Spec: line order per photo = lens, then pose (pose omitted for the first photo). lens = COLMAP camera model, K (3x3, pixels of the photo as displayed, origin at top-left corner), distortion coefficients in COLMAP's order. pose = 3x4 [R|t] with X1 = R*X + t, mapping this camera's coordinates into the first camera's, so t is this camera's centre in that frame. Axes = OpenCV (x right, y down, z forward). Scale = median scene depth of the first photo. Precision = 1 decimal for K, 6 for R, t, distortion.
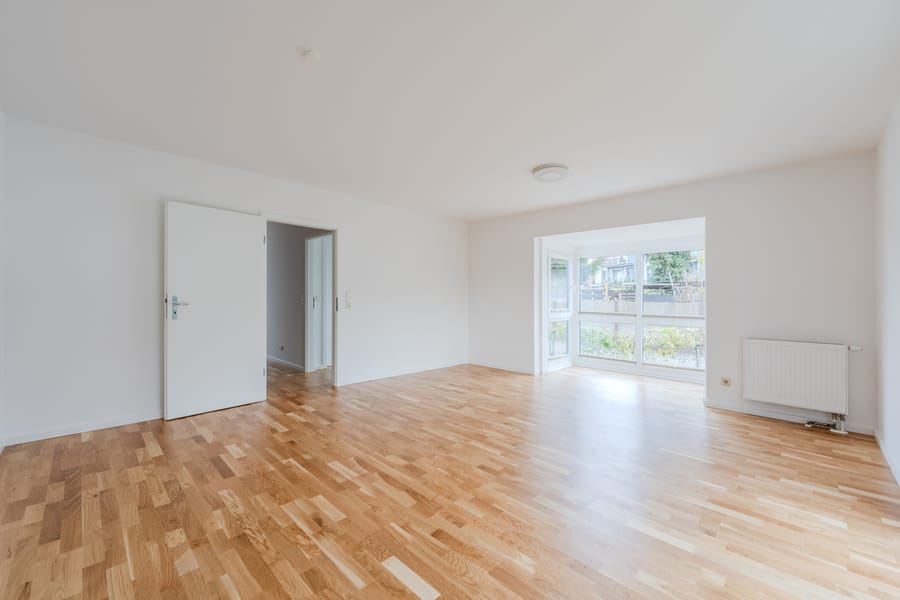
lens RADIAL K [[358.0, 0, 450.0], [0, 358.0, 300.0], [0, 0, 1]] dist [-0.000043, -0.000003]
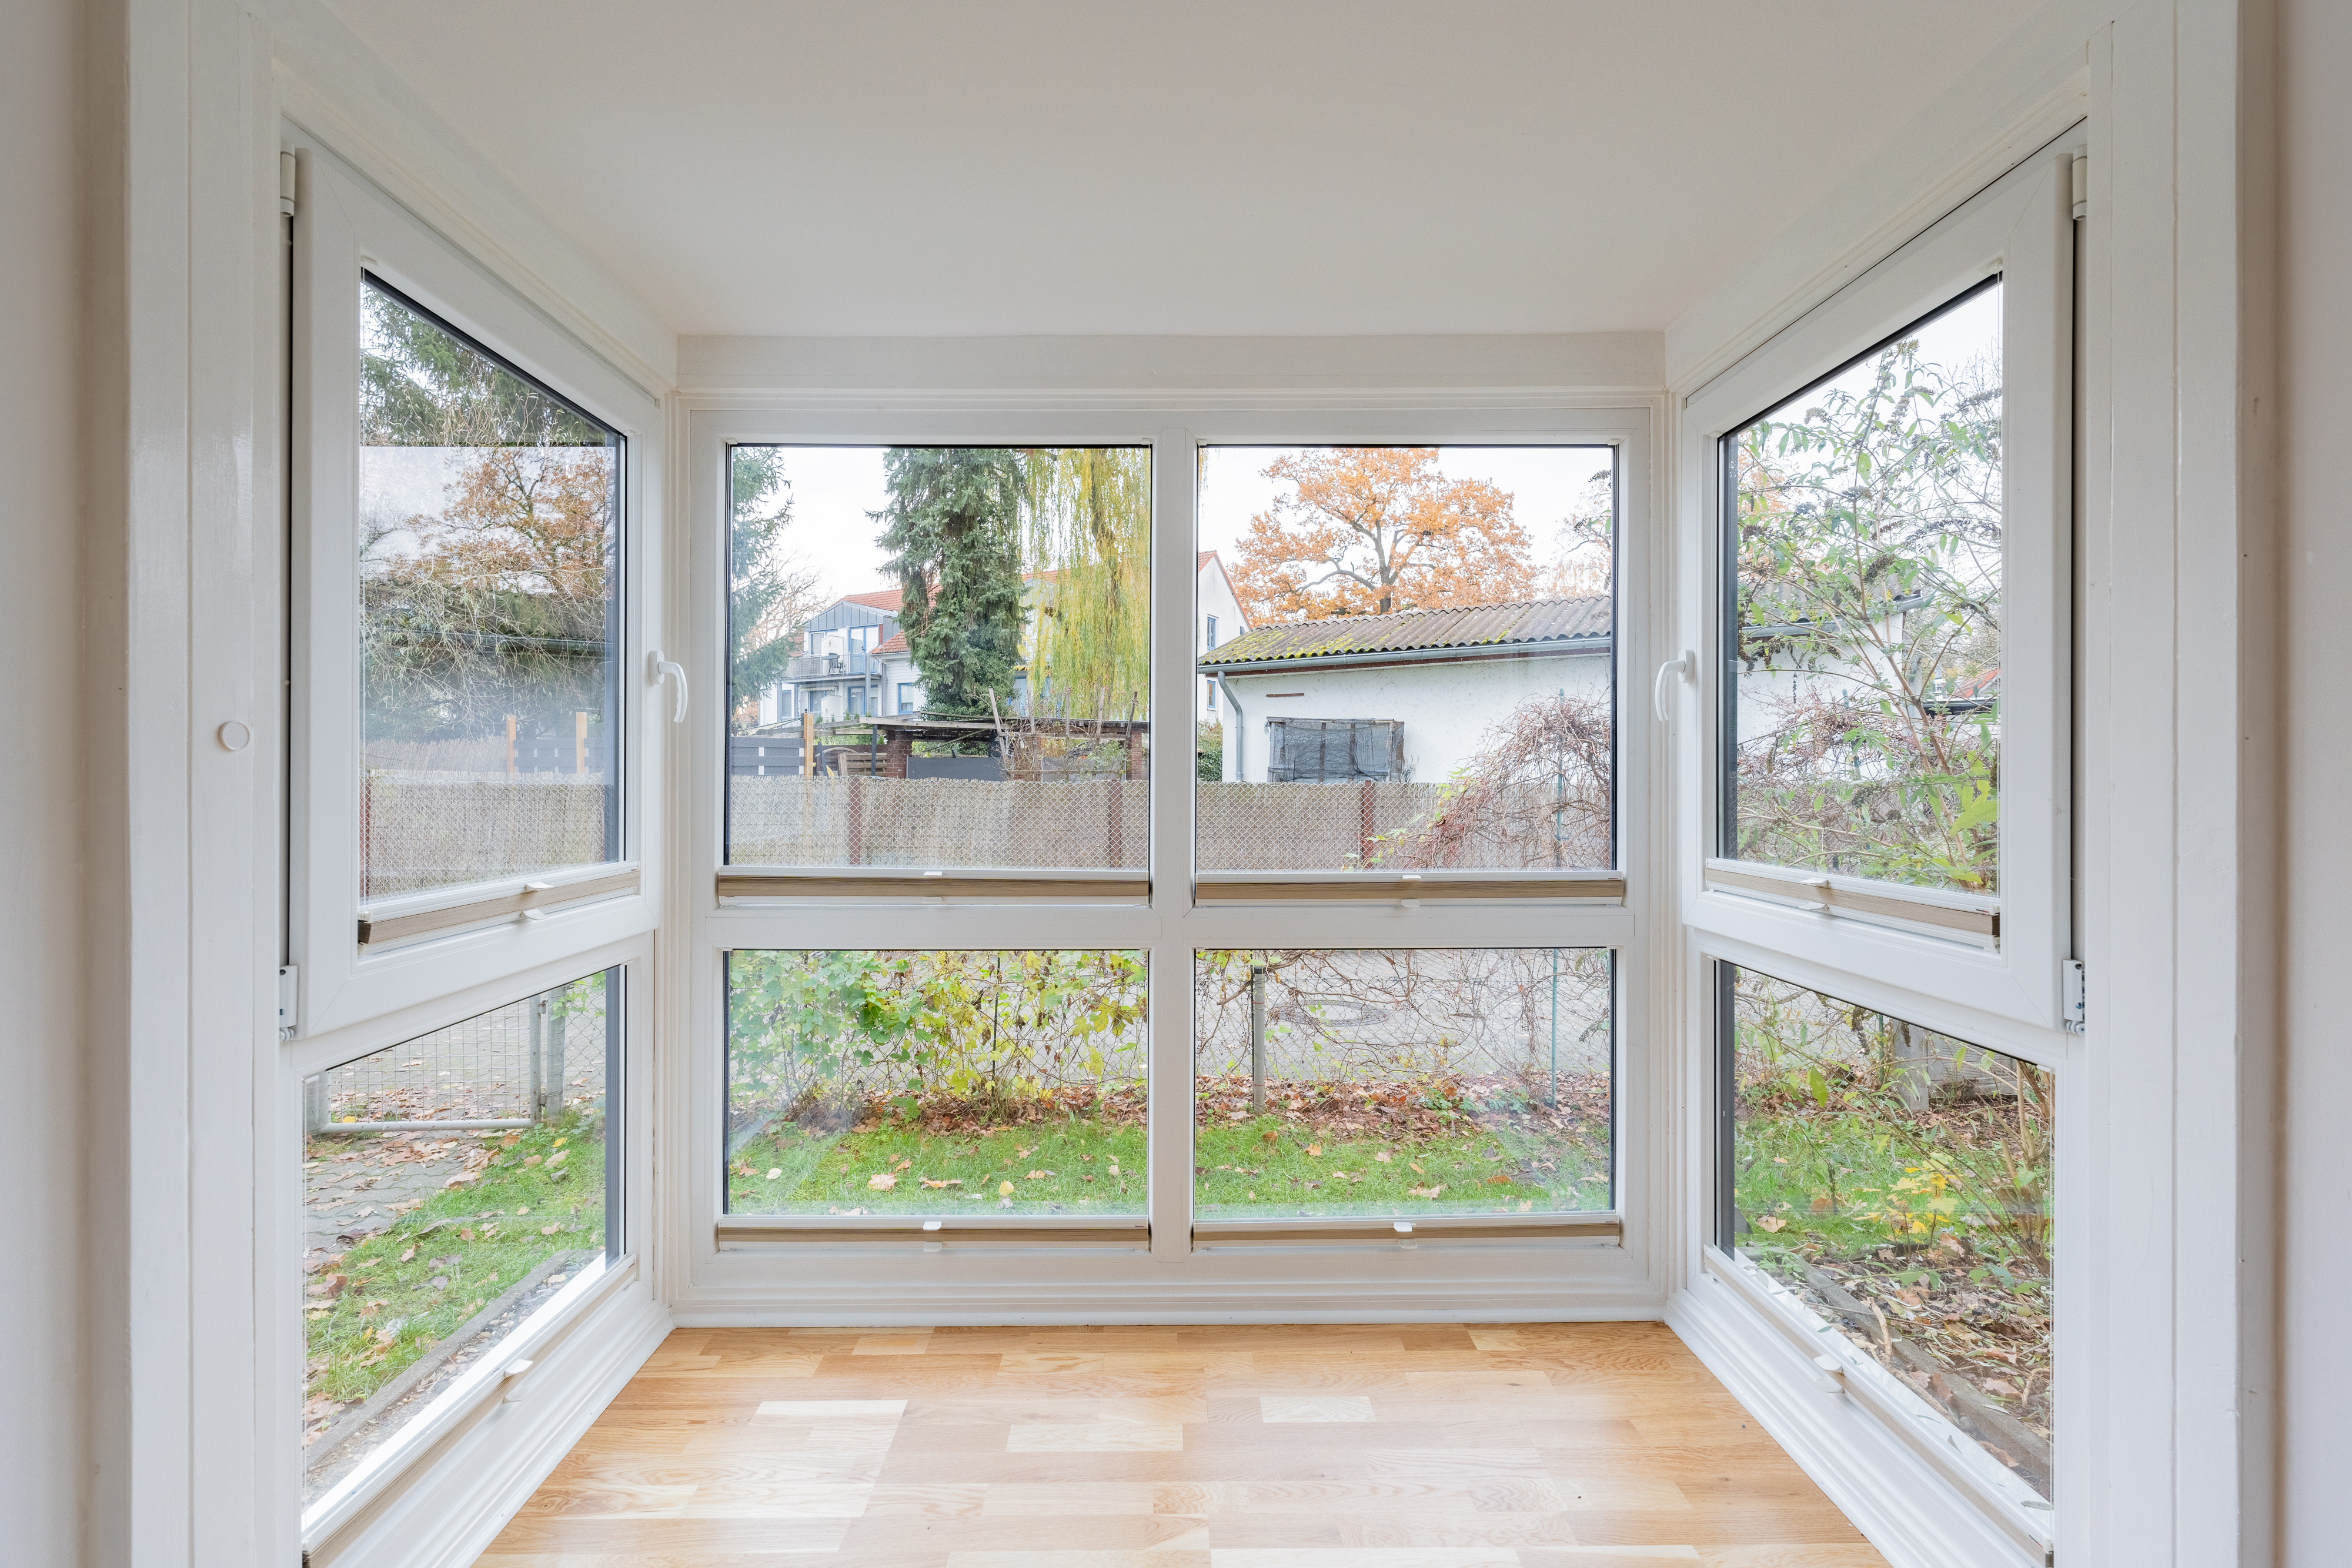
lens RADIAL K [[985.6, 0, 1159.1], [0, 985.6, 769.4], [0, 0, 1]] dist [0.000306, 0.000000]
pose [[0.717153, -0.003778, 0.696906, 0.058482], [0.007074, 0.999973, -0.001859, -0.000217], [-0.696880, 0.006263, 0.717160, 0.163323]]
